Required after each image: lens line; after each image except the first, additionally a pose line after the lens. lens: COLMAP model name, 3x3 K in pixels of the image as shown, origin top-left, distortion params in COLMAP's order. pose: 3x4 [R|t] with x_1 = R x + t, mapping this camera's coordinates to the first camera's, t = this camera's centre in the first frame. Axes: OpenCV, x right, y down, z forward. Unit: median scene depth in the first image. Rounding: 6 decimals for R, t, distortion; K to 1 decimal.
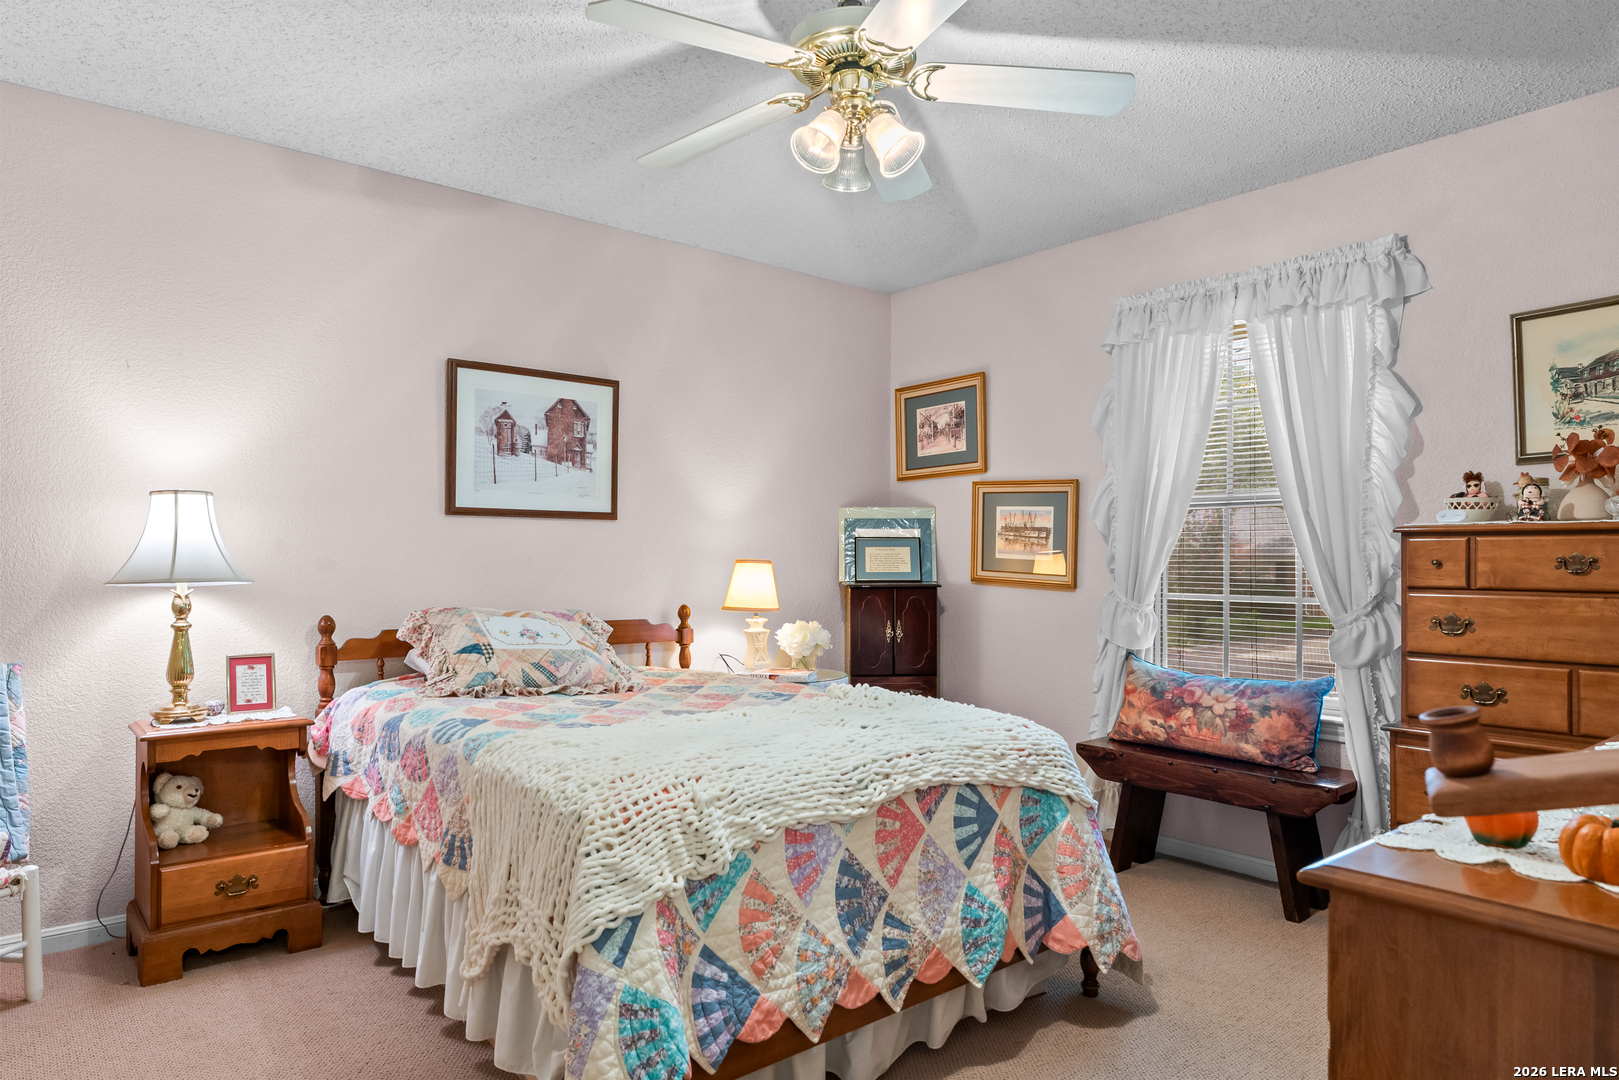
lens RADIAL K [[997.2, 0, 805.2], [0, 997.2, 553.7], [0, 0, 1]] dist [0.000031, -0.002339]
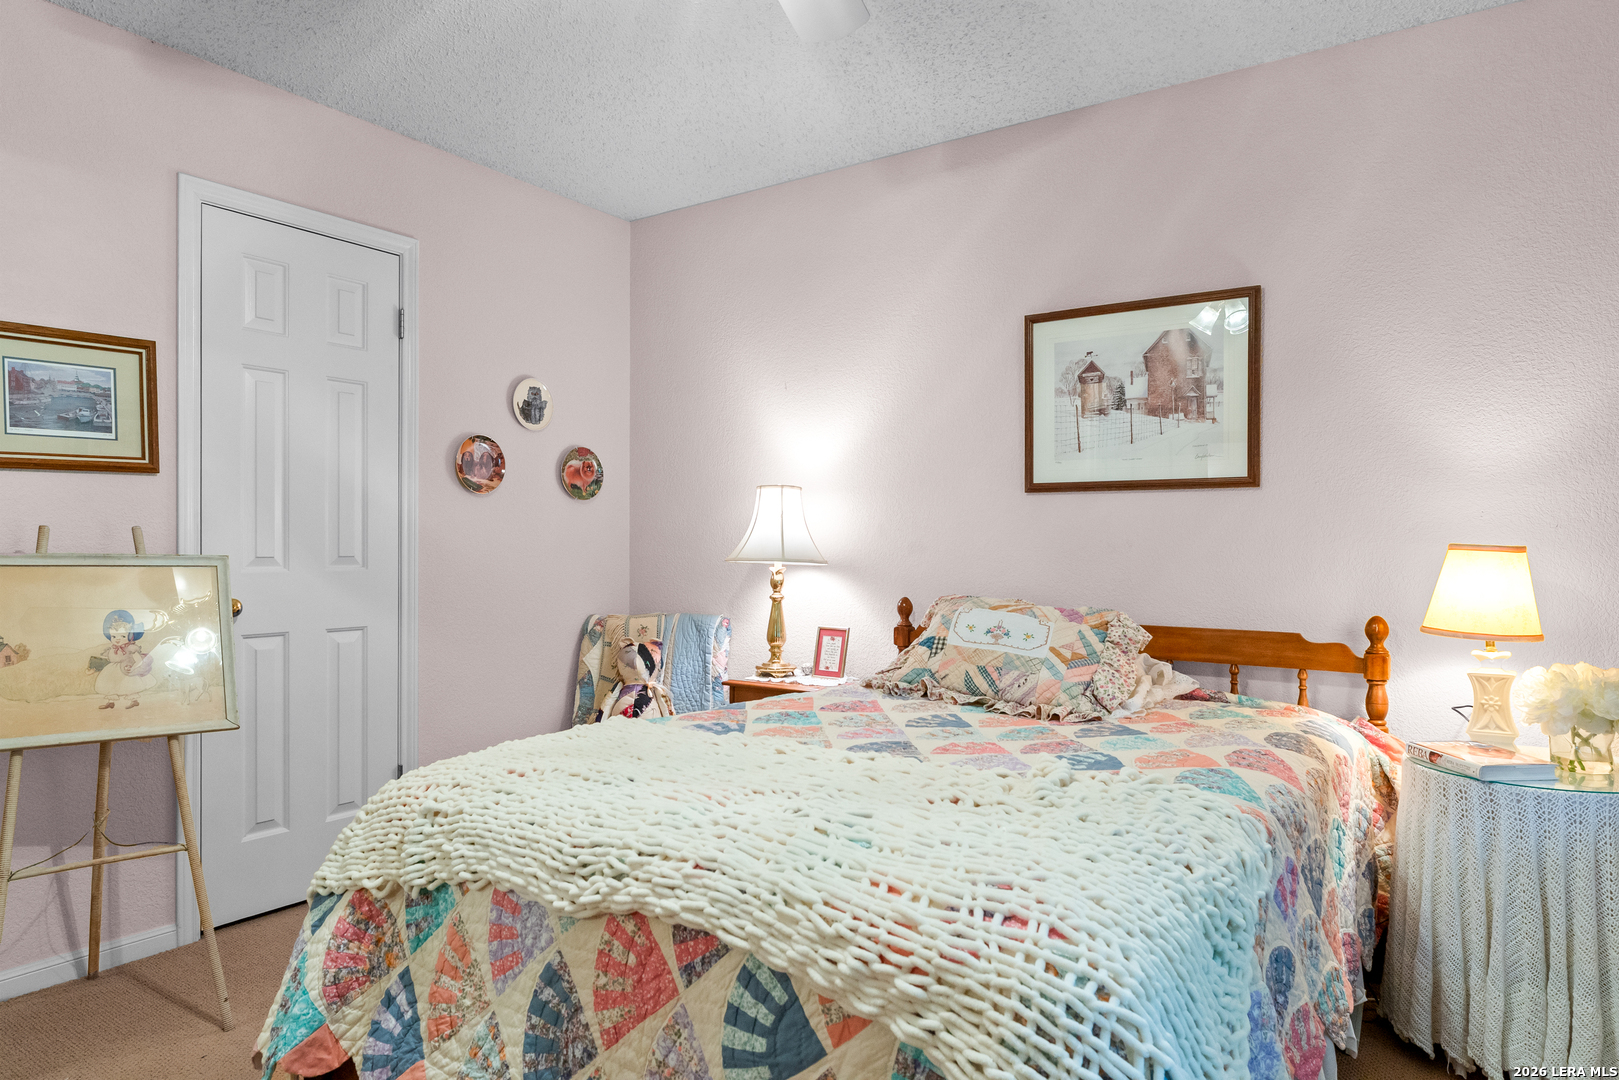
lens RADIAL K [[997.2, 0, 805.2], [0, 997.2, 553.7], [0, 0, 1]] dist [0.000031, -0.002339]
pose [[0.271968, 0.009804, -0.962256, 0.512767], [0.001451, 0.999943, 0.010598, 0.006358], [0.962305, -0.004278, 0.271938, 0.659932]]
